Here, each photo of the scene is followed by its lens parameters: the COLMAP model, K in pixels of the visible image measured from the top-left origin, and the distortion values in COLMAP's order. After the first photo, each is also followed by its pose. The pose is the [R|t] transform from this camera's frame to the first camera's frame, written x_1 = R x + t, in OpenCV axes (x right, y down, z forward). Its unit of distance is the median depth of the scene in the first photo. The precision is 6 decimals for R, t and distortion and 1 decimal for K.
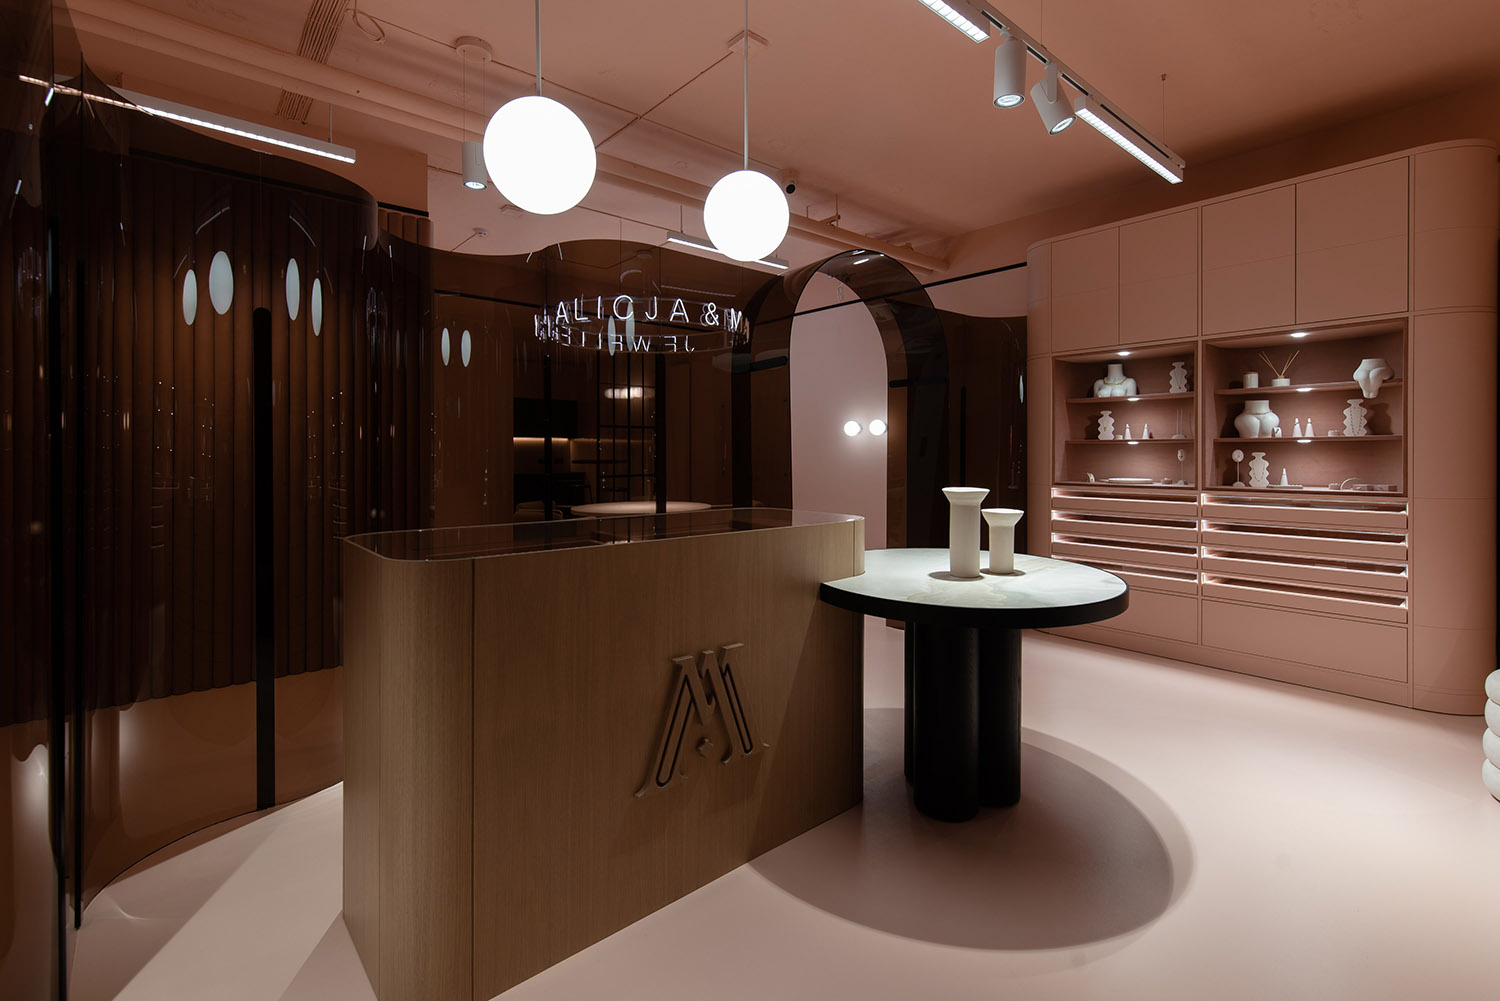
lens RADIAL K [[670.2, 0, 752.2], [0, 670.2, 454.3], [0, 0, 1]] dist [0.025158, 0.000150]
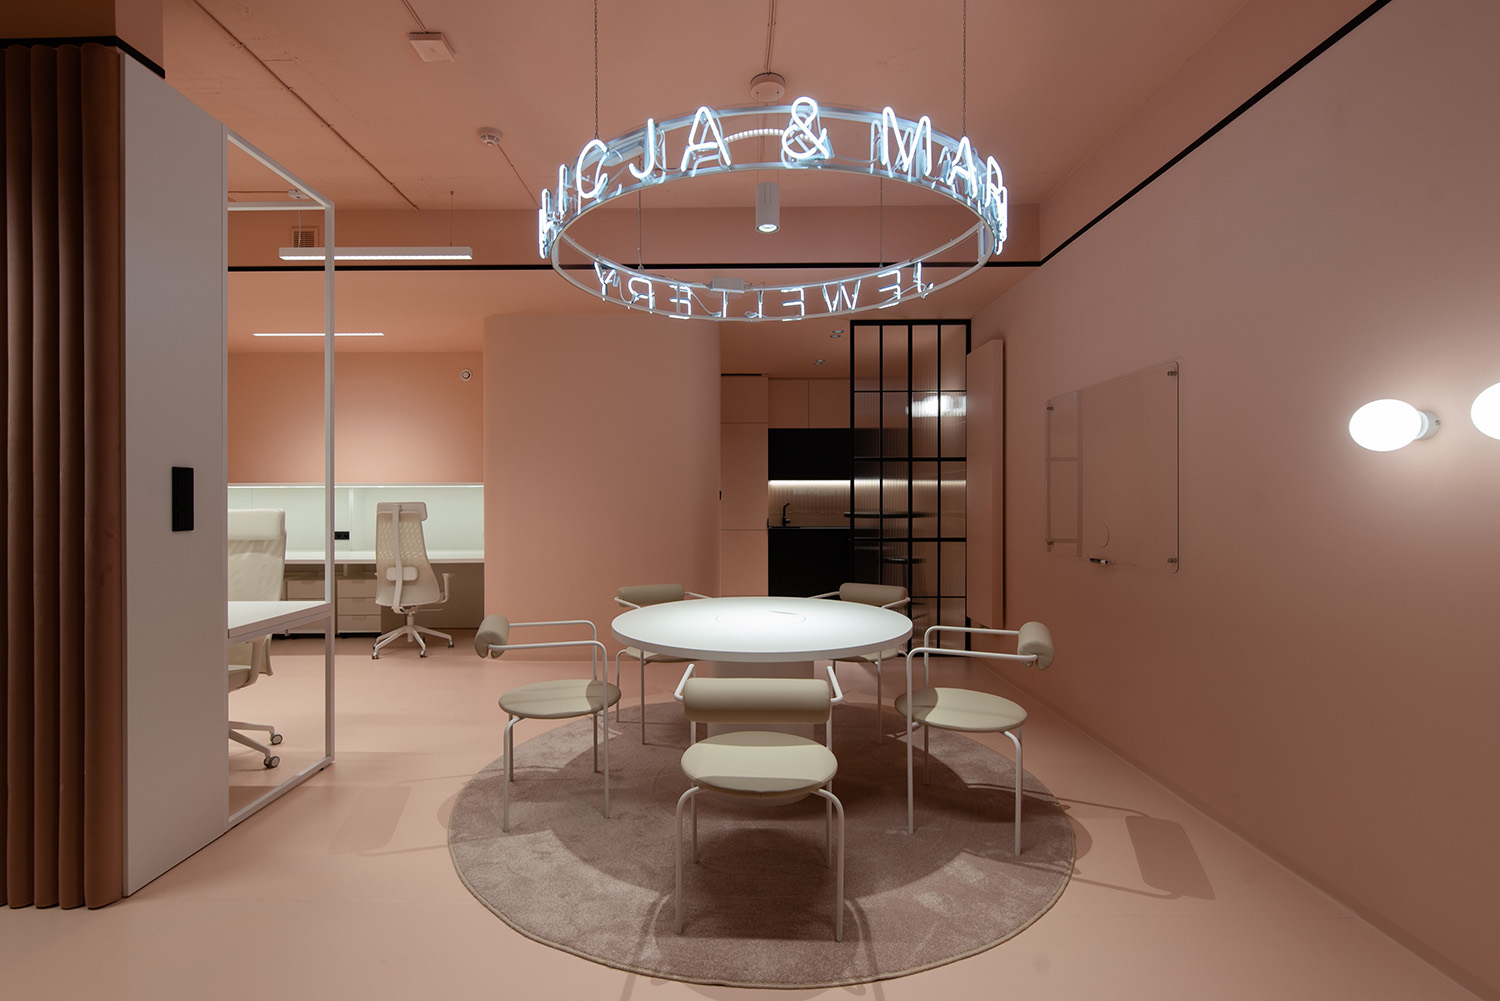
lens RADIAL K [[668.3, 0, 723.3], [0, 668.3, 500.5], [0, 0, 1]] dist [-0.001510, 0.000163]
pose [[0.742616, 0.002125, -0.669714, 0.230546], [-0.002325, 0.999997, 0.000594, -0.008276], [0.669713, 0.001116, 0.742619, 1.048195]]
